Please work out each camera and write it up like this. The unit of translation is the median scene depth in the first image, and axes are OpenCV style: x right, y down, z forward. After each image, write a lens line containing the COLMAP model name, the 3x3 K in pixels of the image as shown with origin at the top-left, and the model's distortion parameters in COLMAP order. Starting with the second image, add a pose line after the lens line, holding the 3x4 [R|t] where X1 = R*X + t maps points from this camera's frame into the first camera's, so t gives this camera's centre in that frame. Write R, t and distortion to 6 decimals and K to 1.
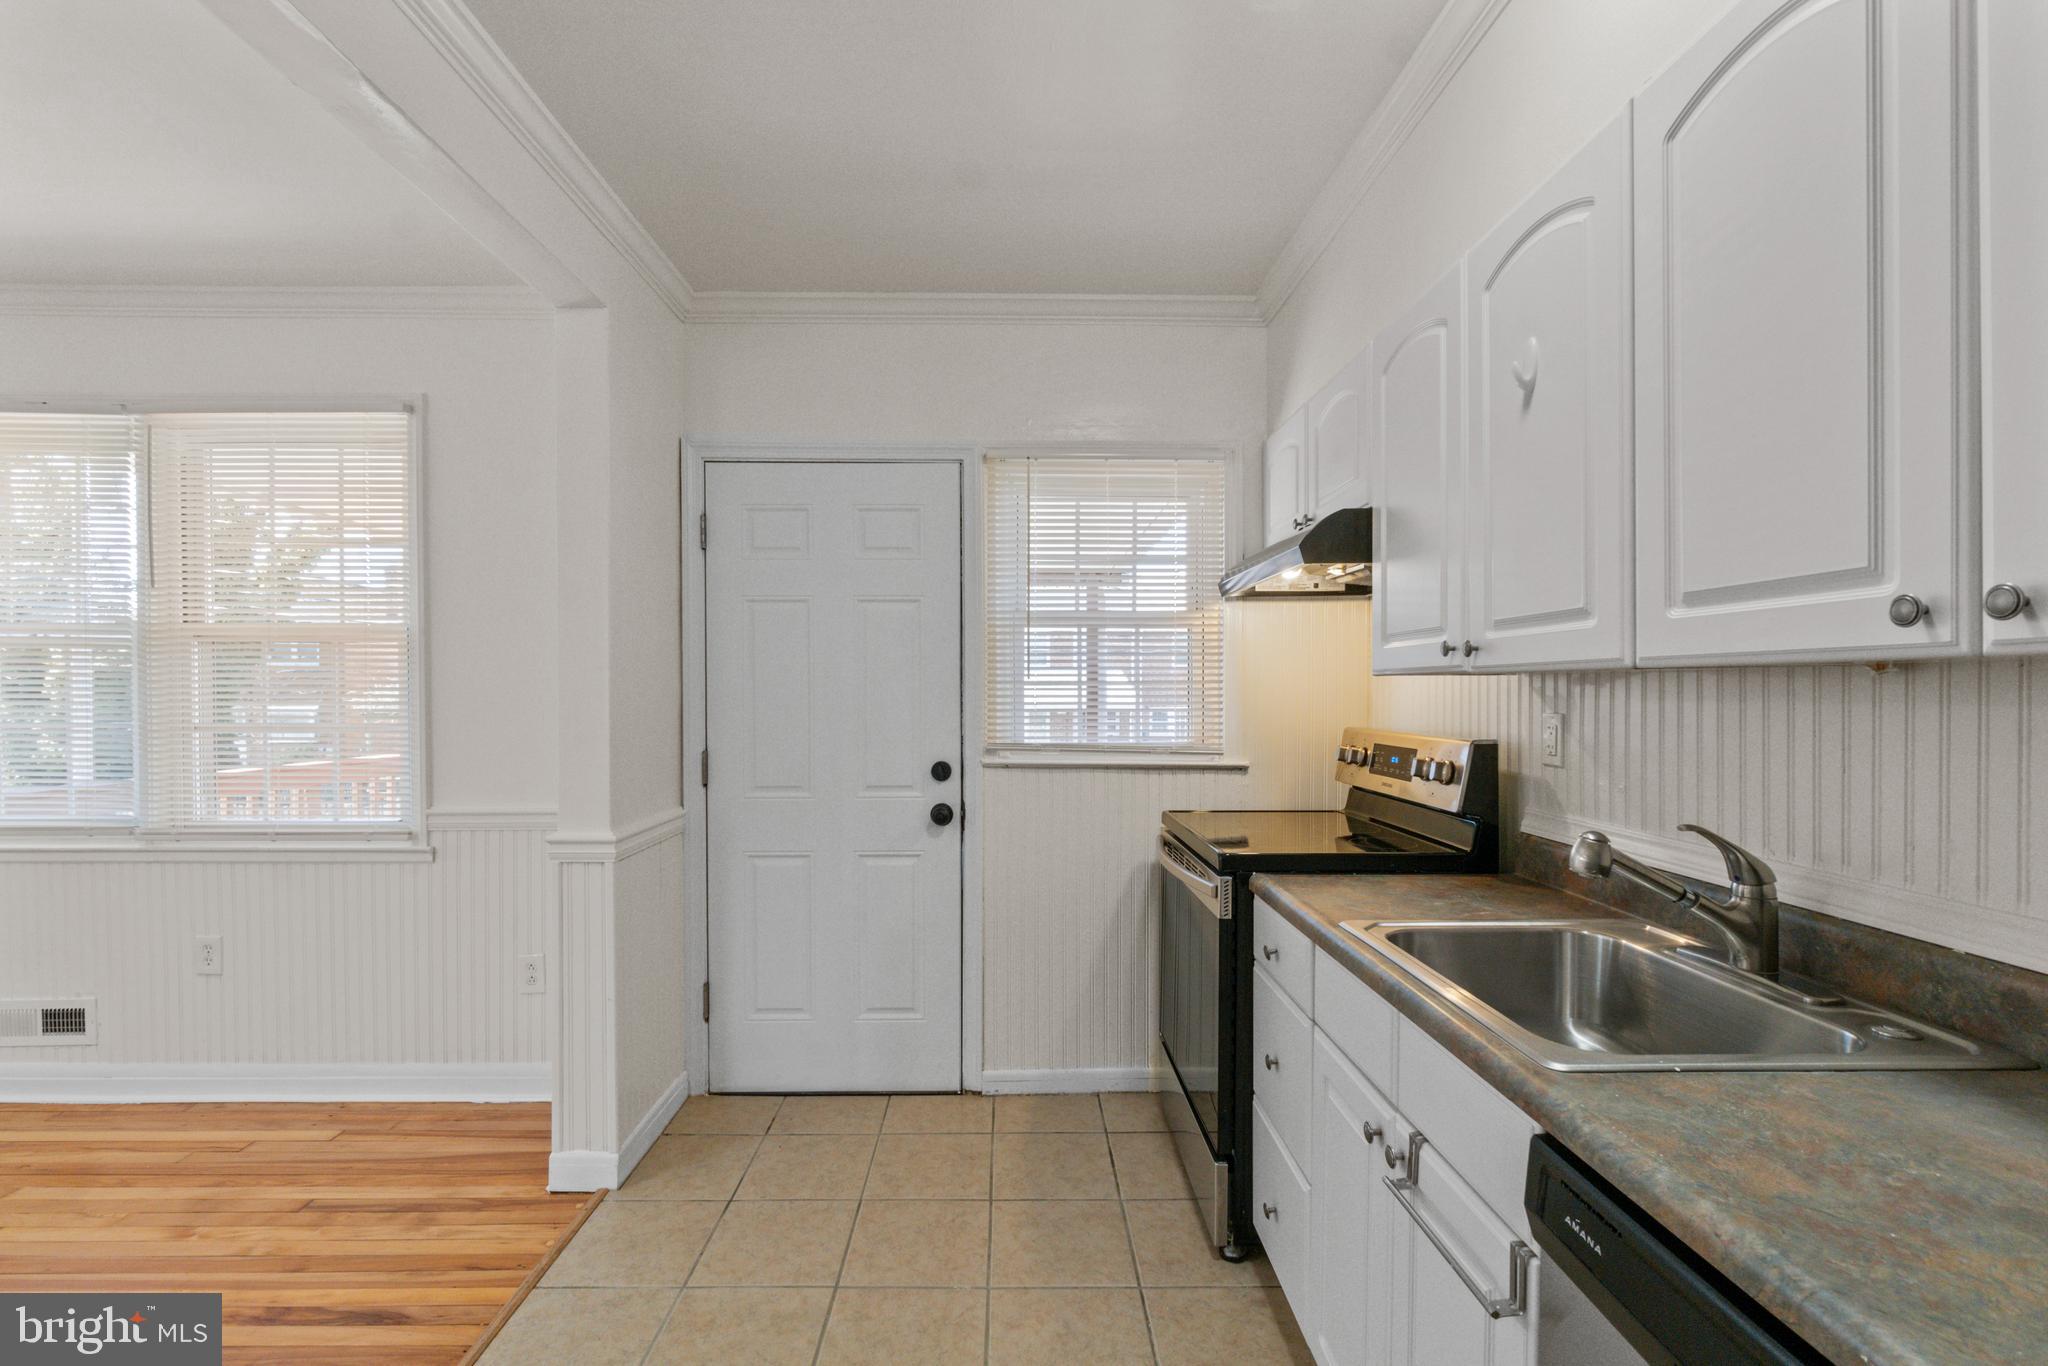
lens RADIAL K [[884.5, 0, 1010.4], [0, 884.5, 705.5], [0, 0, 1]] dist [-0.005853, 0.001401]
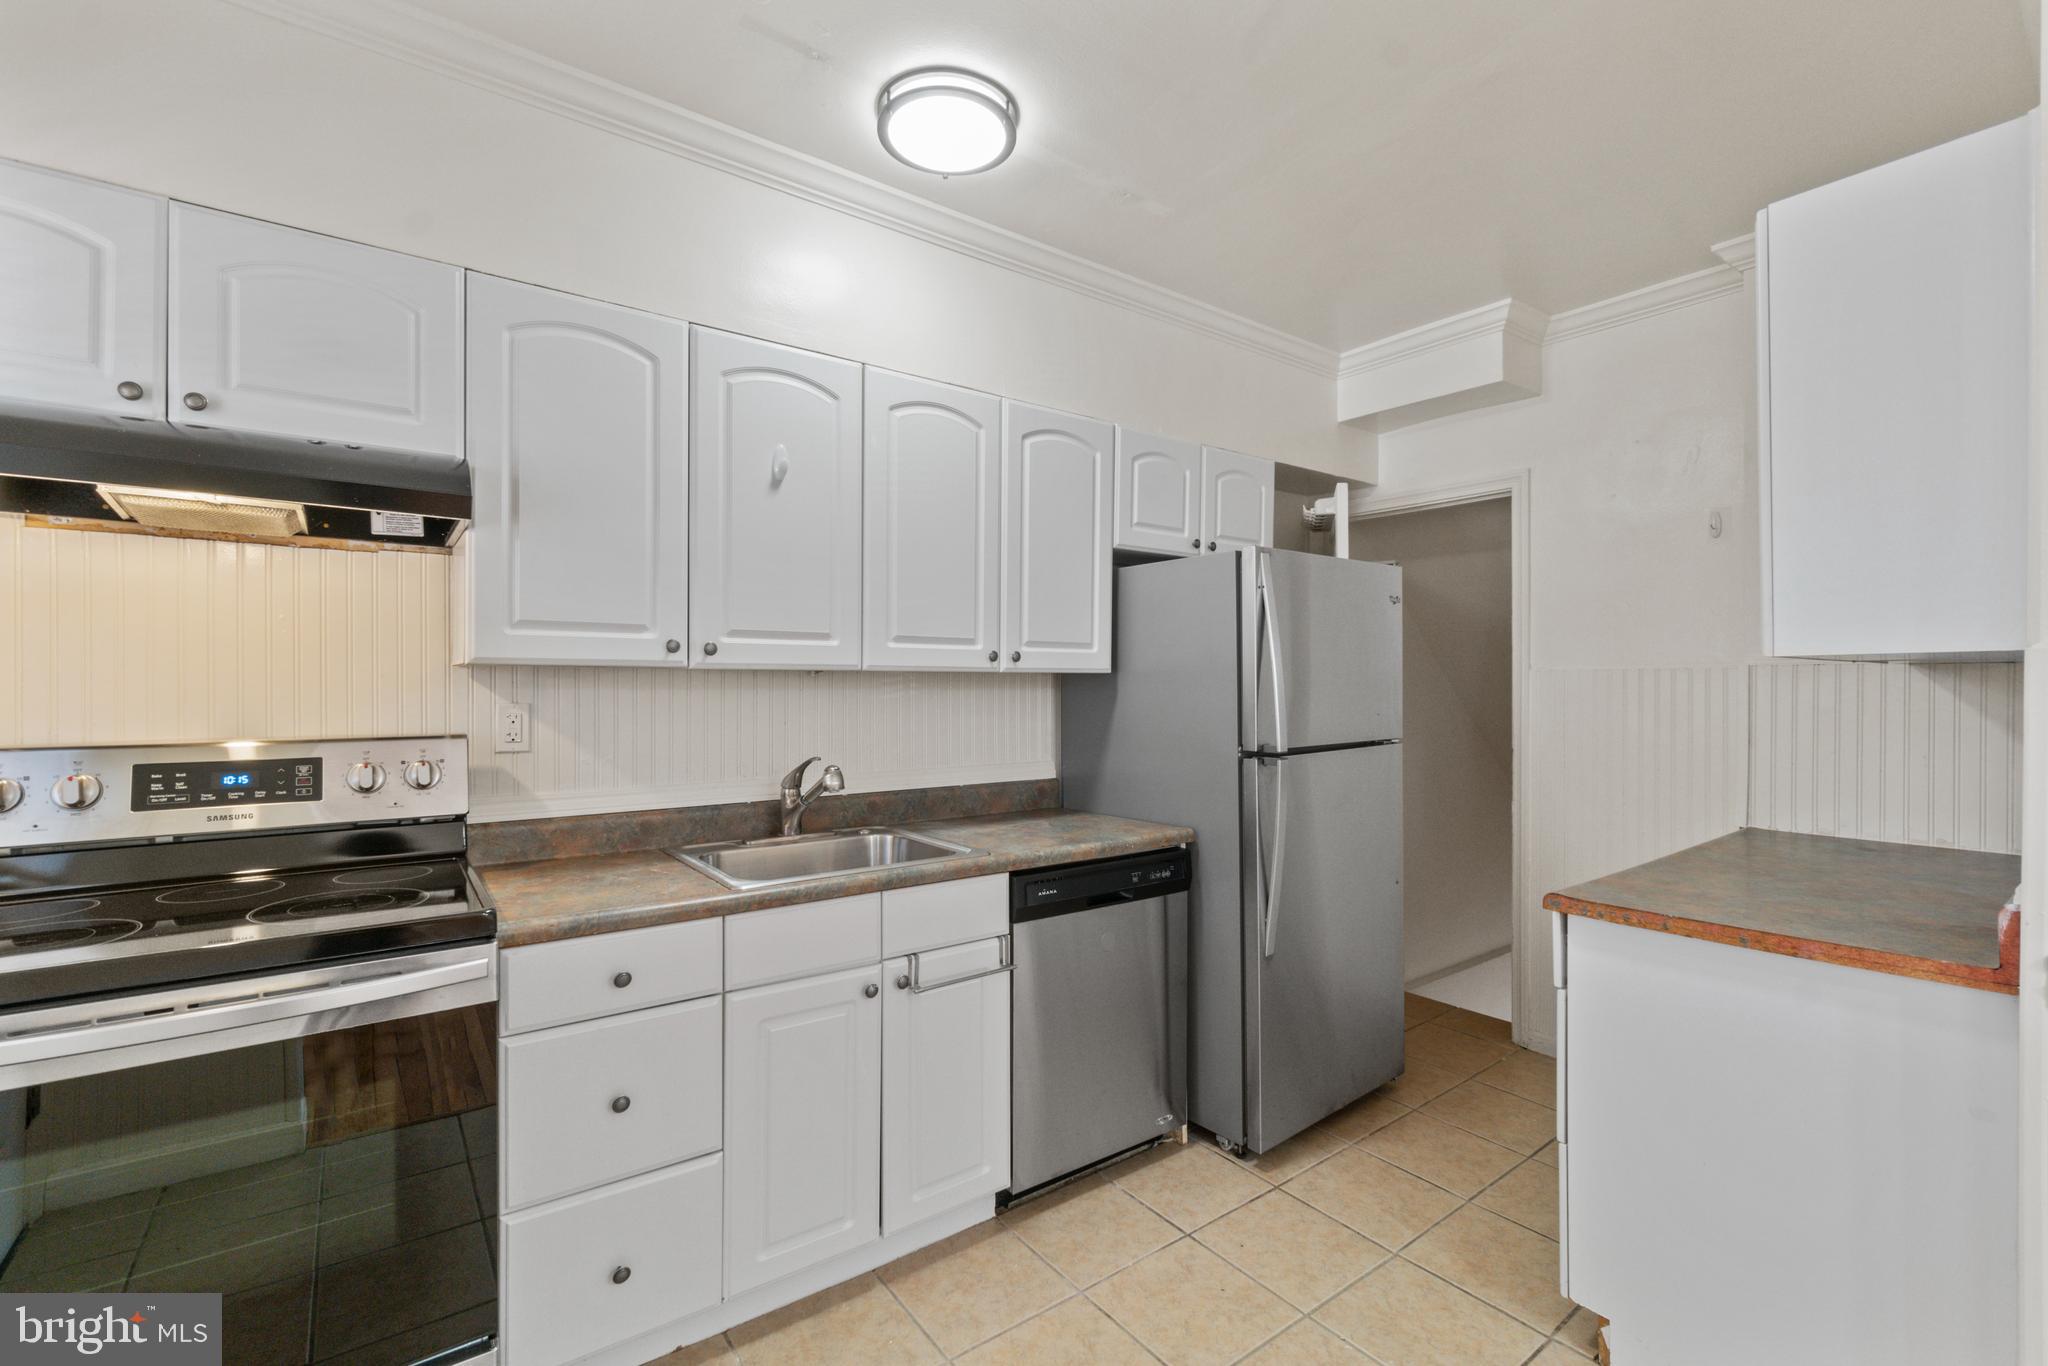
lens RADIAL K [[884.5, 0, 1021.4], [0, 884.5, 682.8], [0, 0, 1]] dist [-0.005853, 0.001401]
pose [[-0.581585, 0.000319, 0.813485, -0.445498], [0.010180, 0.999924, 0.006886, -0.011555], [-0.813422, 0.012287, -0.581545, 0.801572]]
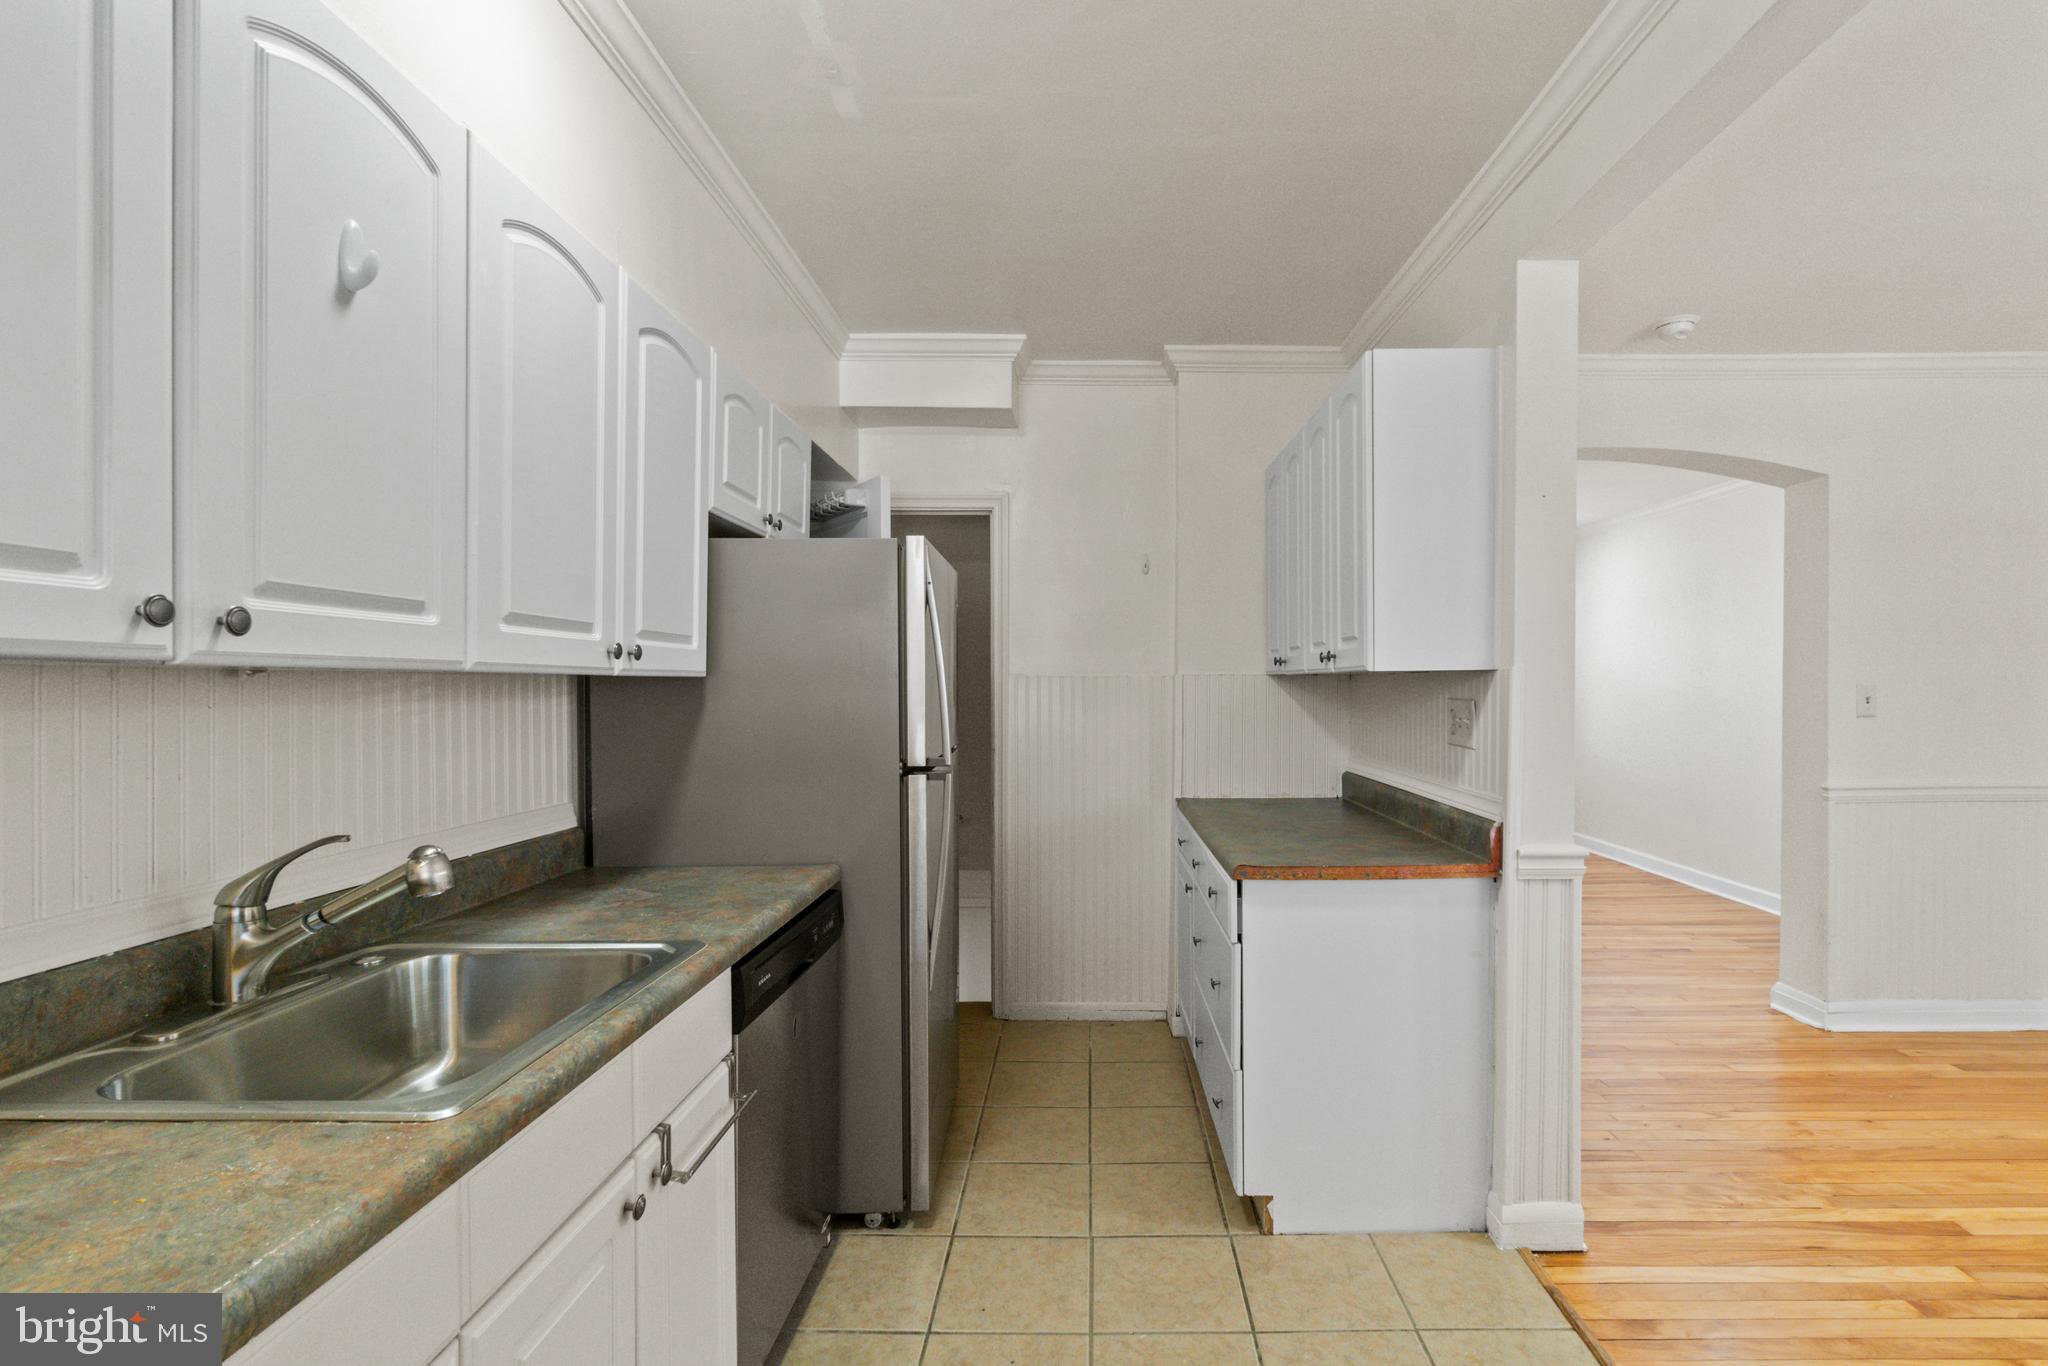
lens RADIAL K [[932.0, 0, 1087.0], [0, 932.0, 697.1], [0, 0, 1]] dist [0.000388, -0.001421]
pose [[-0.999835, 0.000247, 0.018165, -0.024570], [0.000700, 0.999689, 0.024910, -0.017254], [-0.018153, 0.024919, -0.999525, 0.929371]]
